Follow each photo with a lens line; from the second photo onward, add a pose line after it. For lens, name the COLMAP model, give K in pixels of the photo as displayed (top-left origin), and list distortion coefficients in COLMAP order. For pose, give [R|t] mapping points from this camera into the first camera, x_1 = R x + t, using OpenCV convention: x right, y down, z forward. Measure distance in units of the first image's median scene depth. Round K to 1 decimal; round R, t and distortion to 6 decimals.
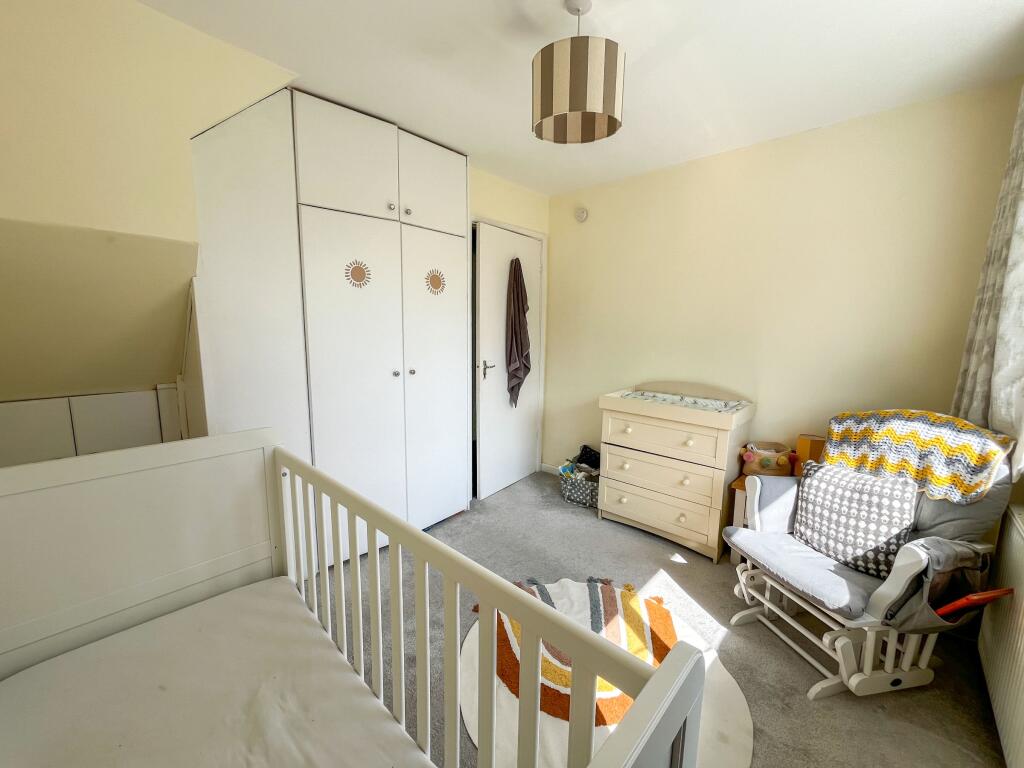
lens RADIAL K [[412.1, 0, 511.2], [0, 412.1, 382.6], [0, 0, 1]] dist [-0.001993, 0.000028]
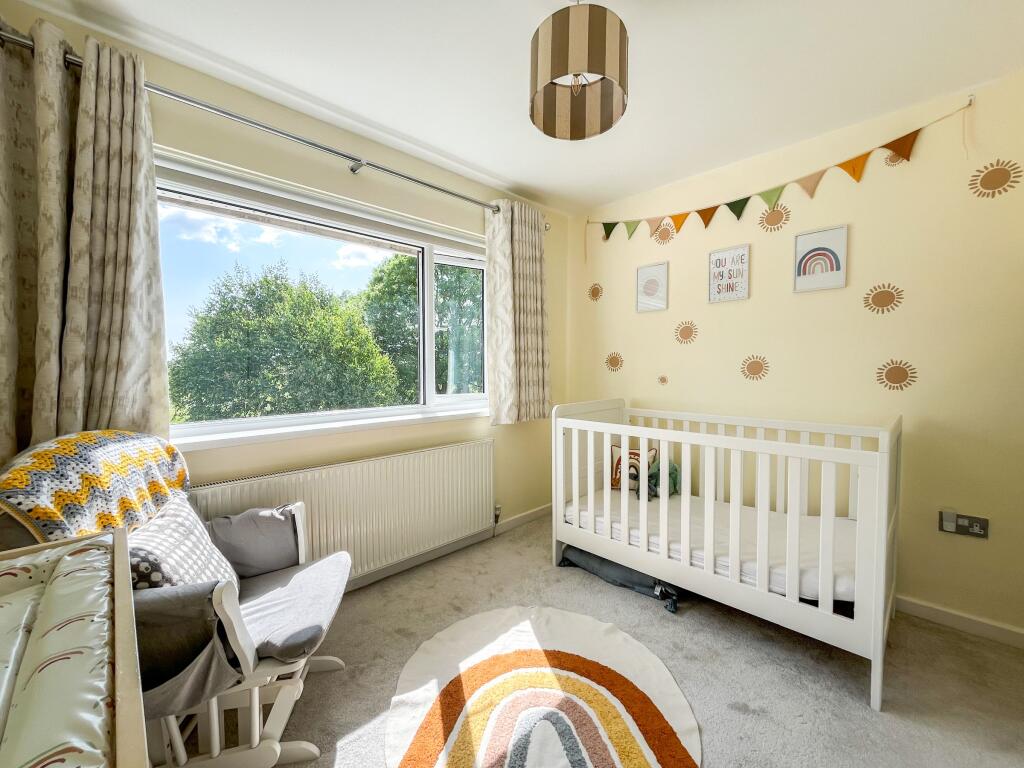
lens RADIAL K [[412.1, 0, 511.2], [0, 412.1, 382.6], [0, 0, 1]] dist [-0.001993, 0.000028]
pose [[-0.999128, -0.012387, 0.039867, 0.216867], [-0.005140, 0.984200, 0.176986, -0.152034], [-0.041430, 0.176627, -0.983406, 1.687099]]
